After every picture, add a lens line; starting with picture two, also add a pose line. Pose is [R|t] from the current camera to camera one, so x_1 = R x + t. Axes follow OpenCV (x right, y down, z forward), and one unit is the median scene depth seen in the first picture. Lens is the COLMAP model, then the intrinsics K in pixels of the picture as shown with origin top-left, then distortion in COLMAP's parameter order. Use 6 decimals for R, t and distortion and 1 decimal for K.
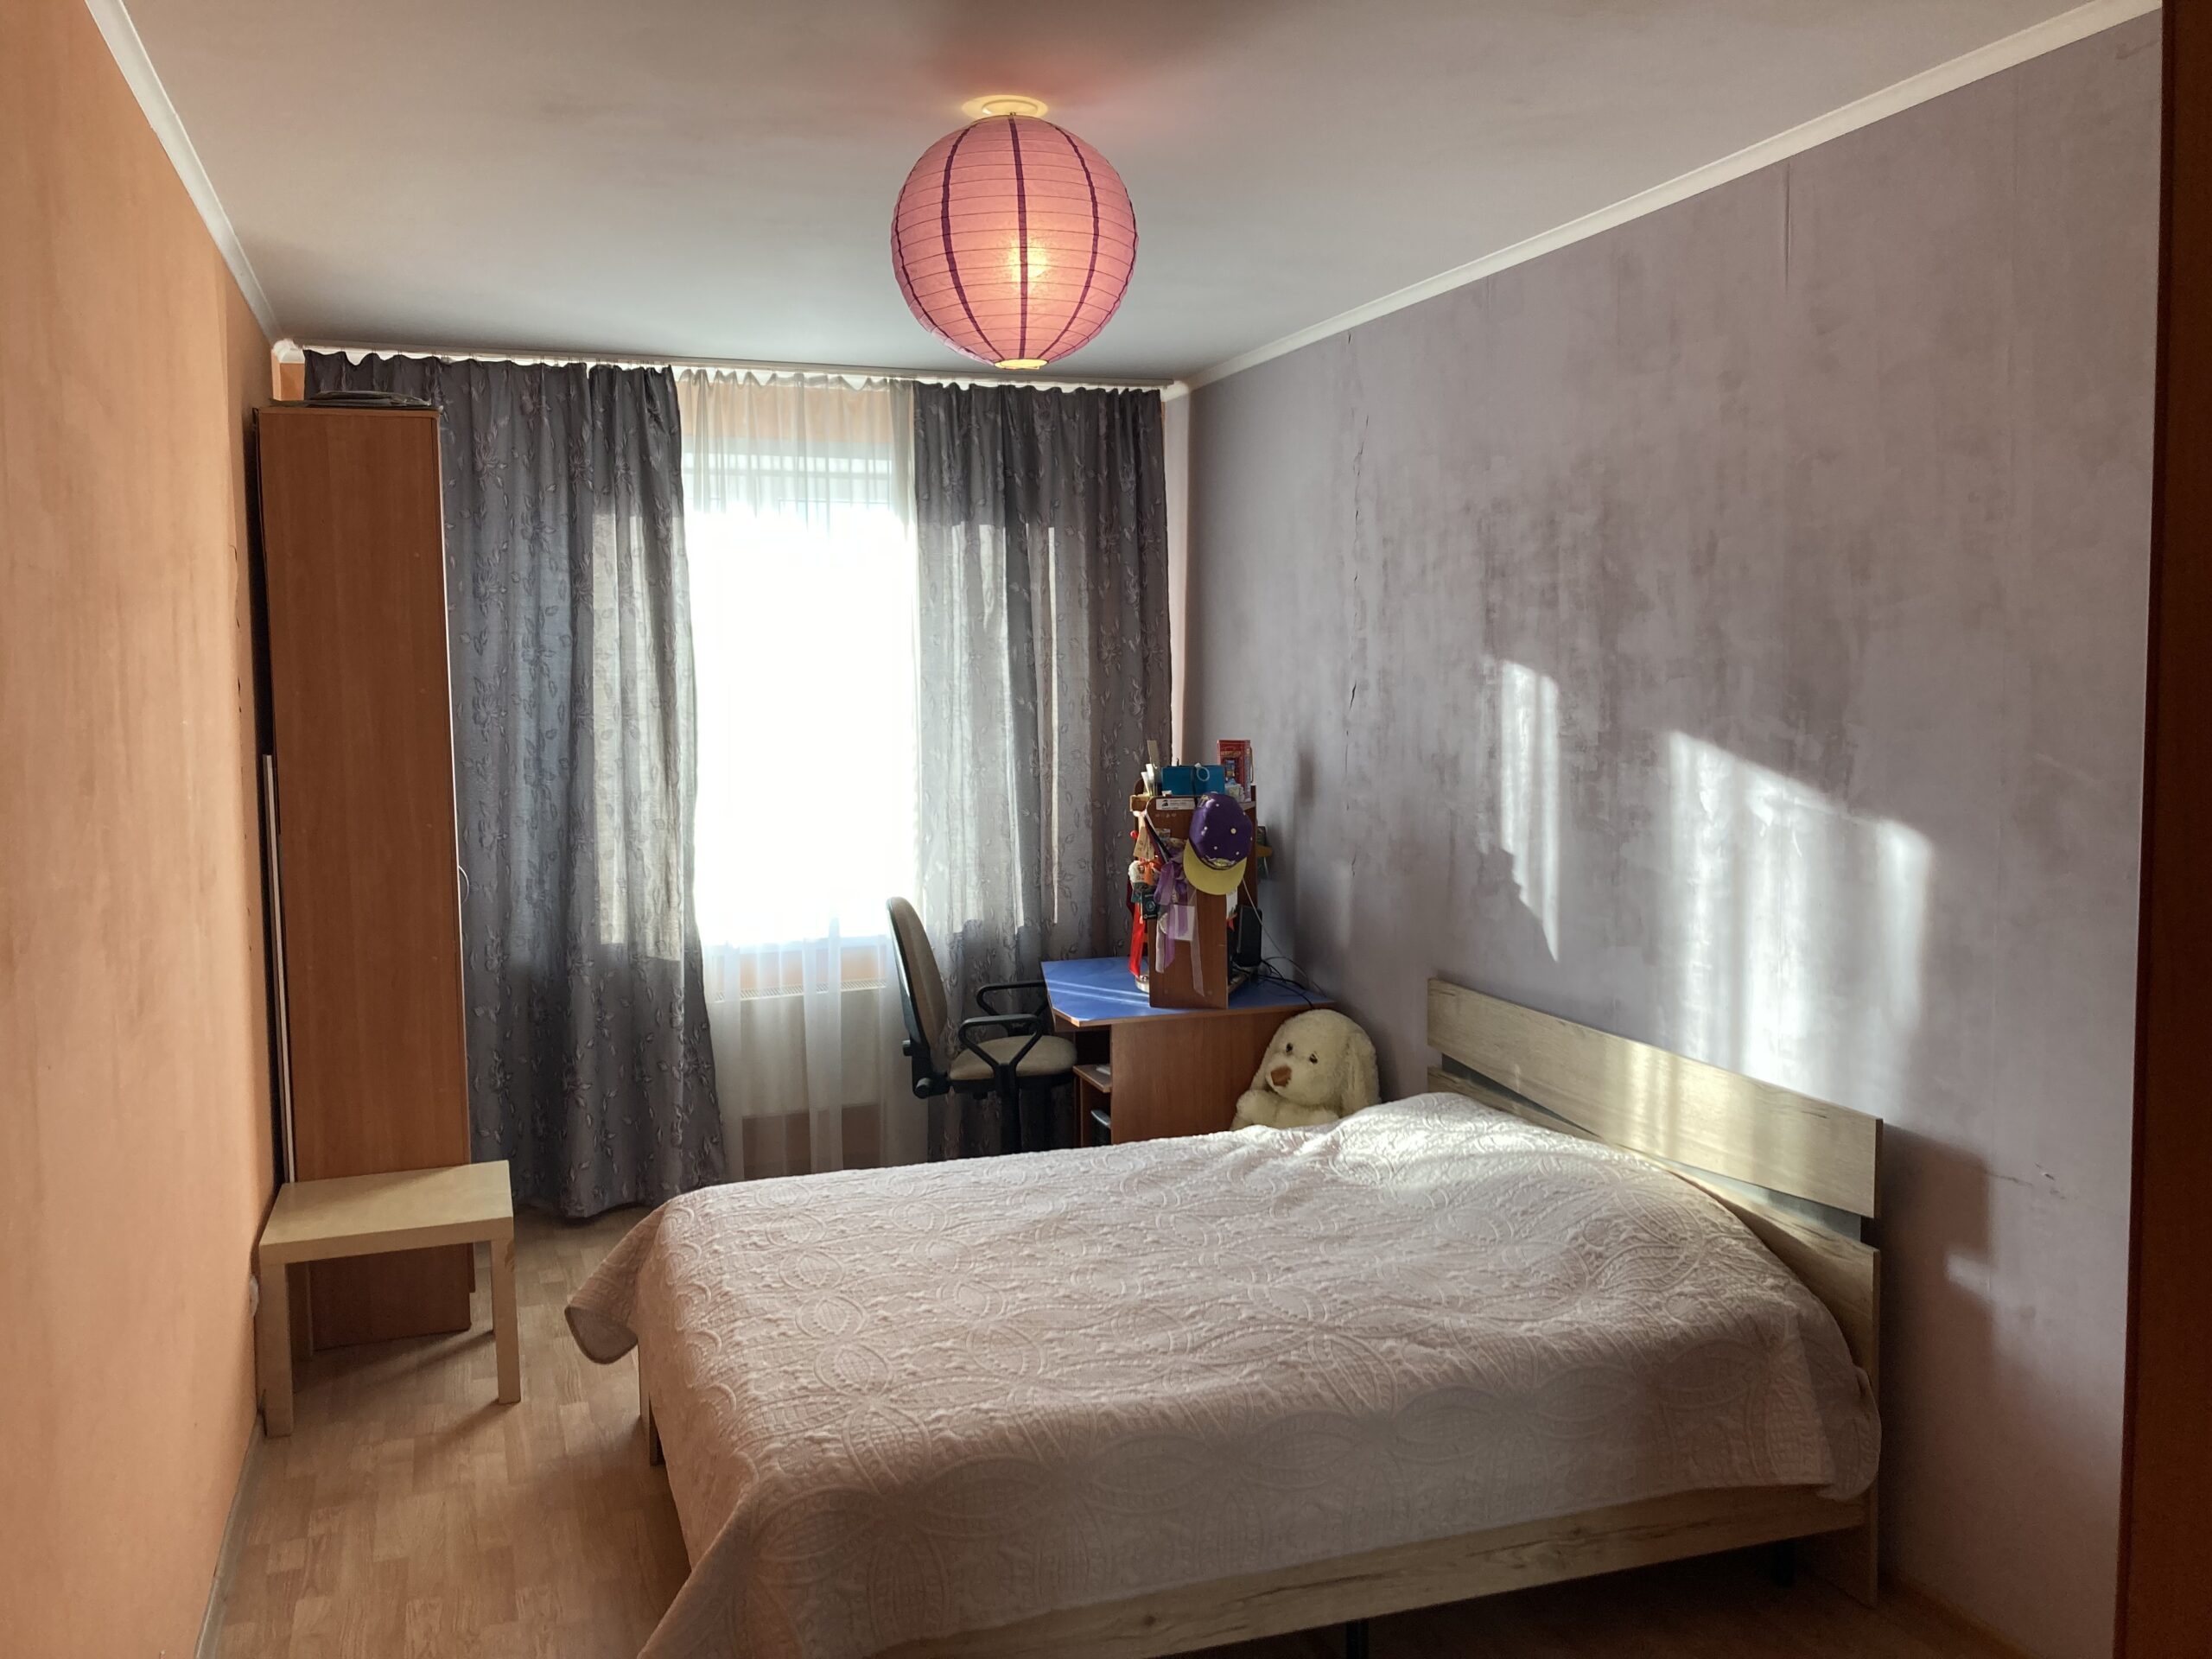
lens RADIAL K [[1790.0, 0, 1101.9], [0, 1790.0, 797.7], [0, 0, 1]] dist [0.112557, -0.468882]
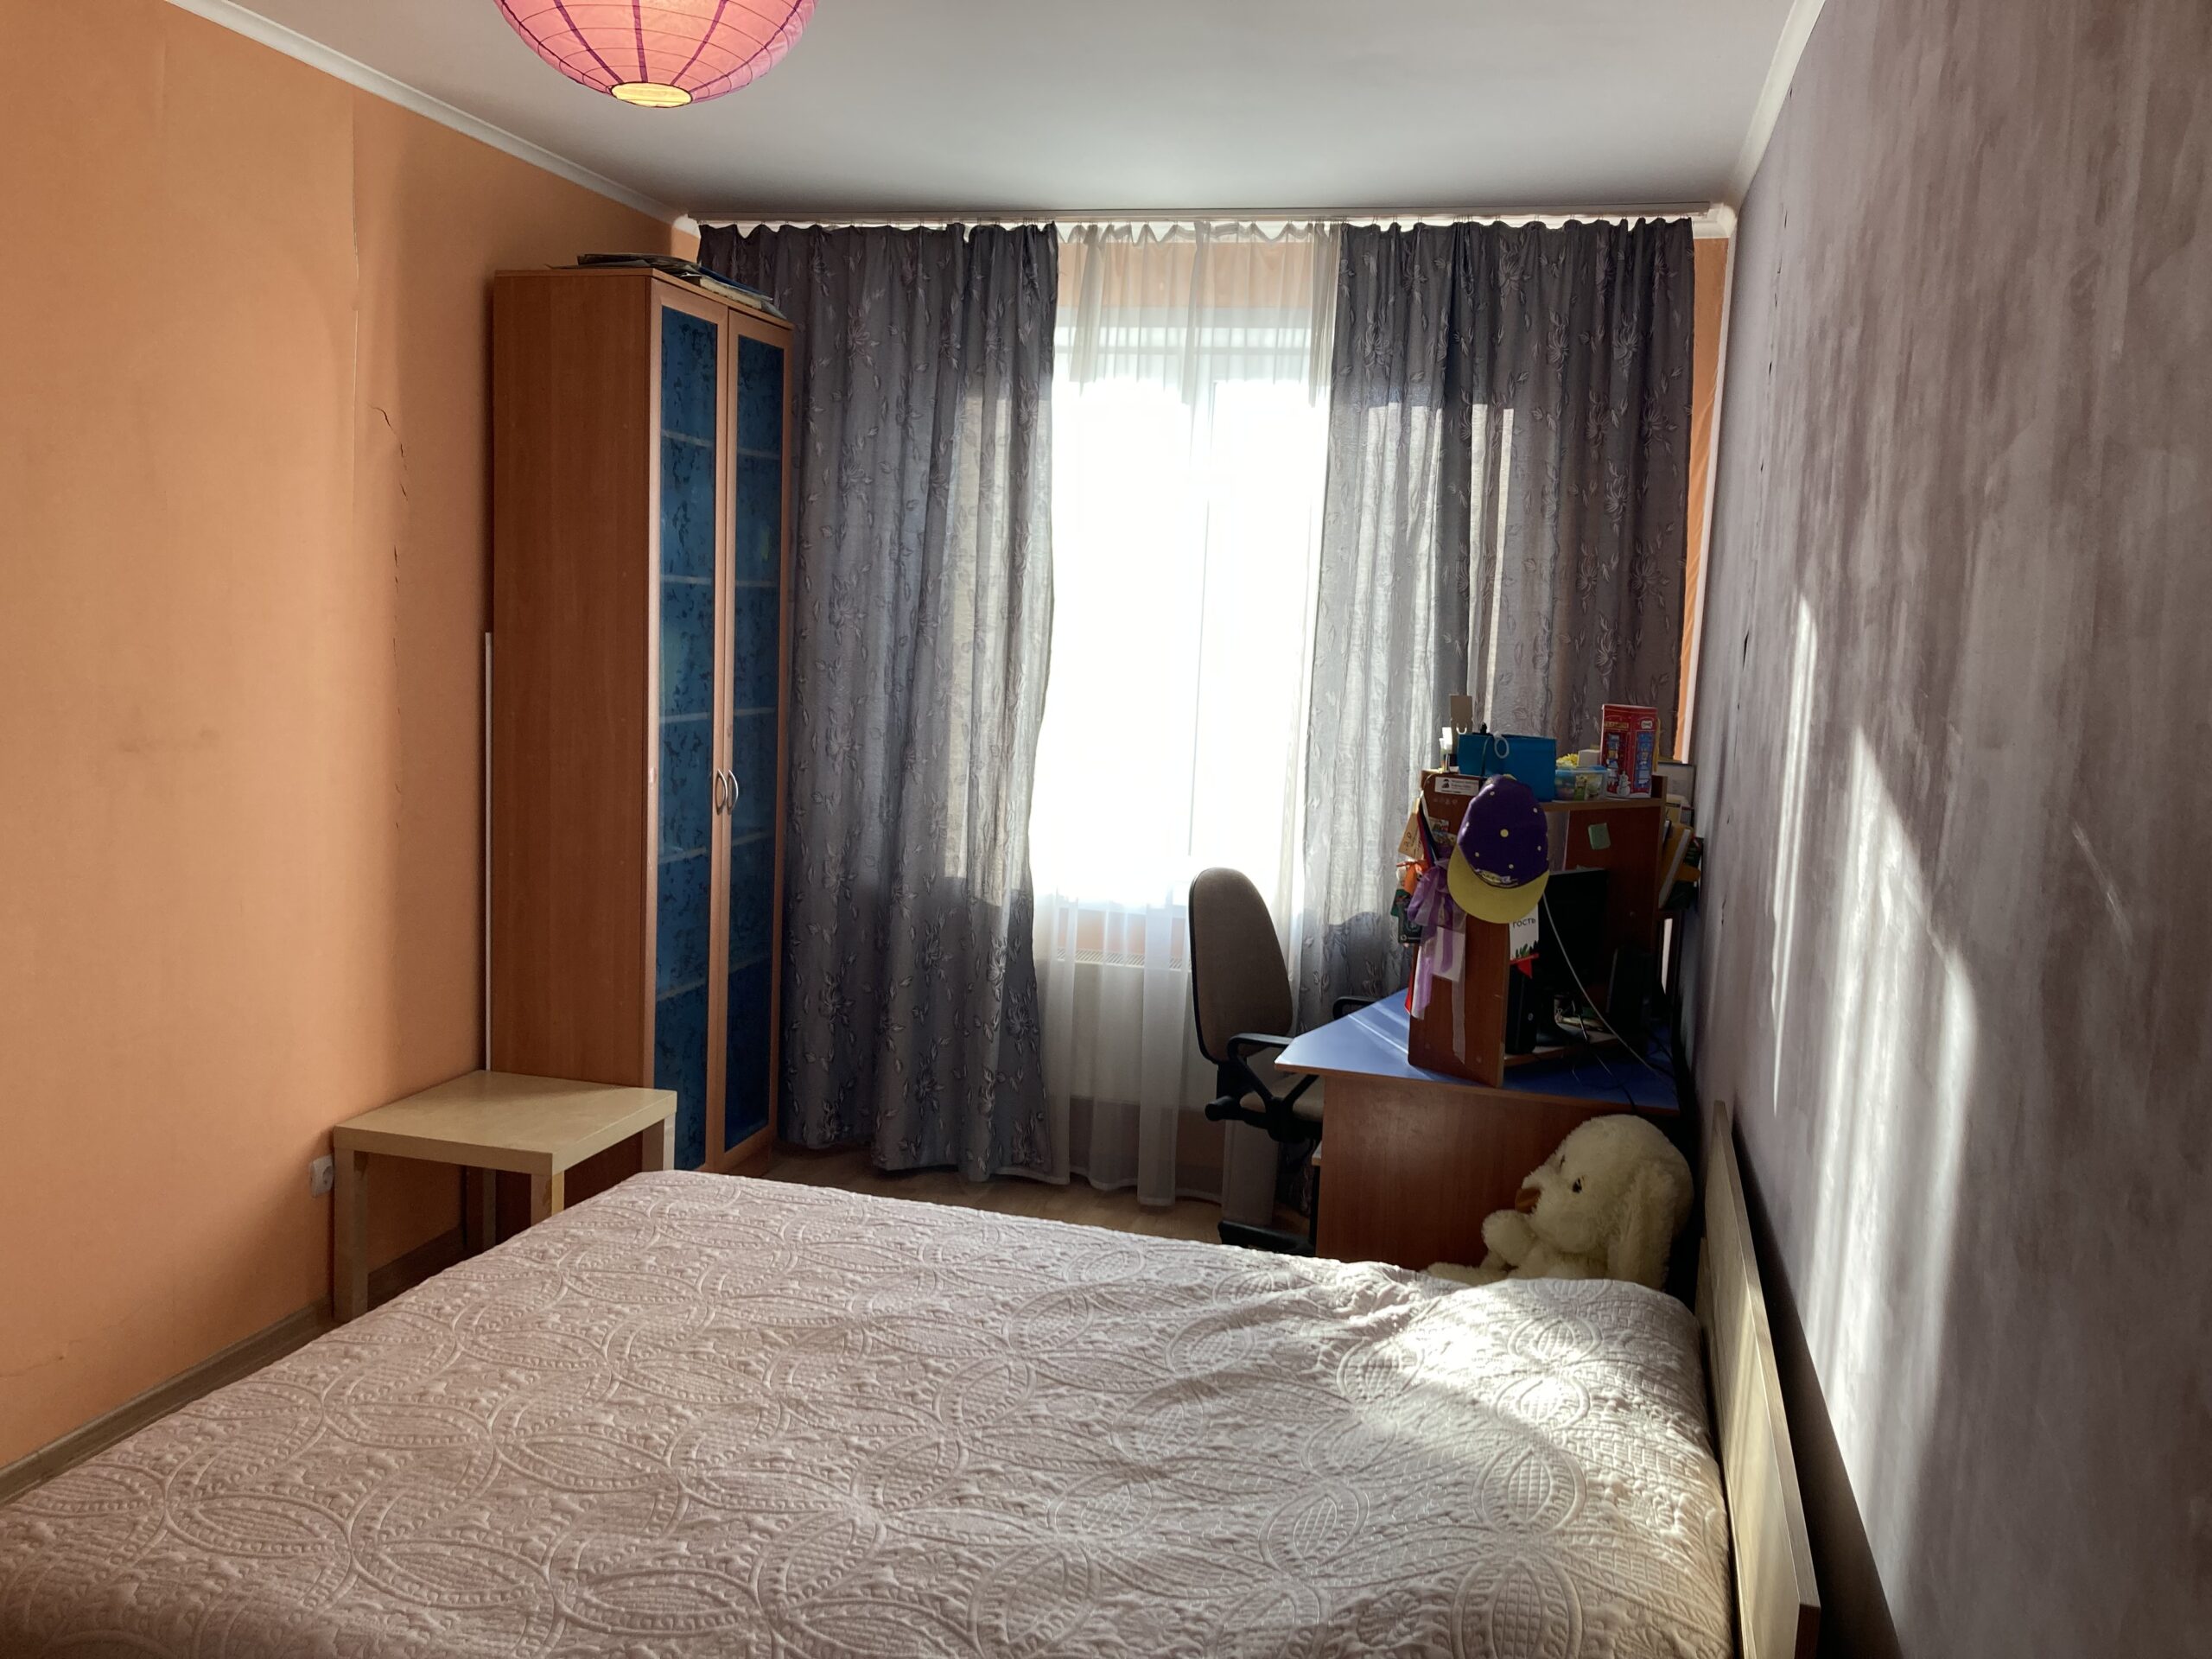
lens RADIAL K [[1790.0, 0, 1101.9], [0, 1790.0, 797.7], [0, 0, 1]] dist [0.112557, -0.468882]
pose [[0.821874, 0.109516, -0.559043, 0.290824], [-0.093067, 0.993975, 0.057897, -0.018031], [0.562015, 0.004445, 0.827115, 0.300686]]
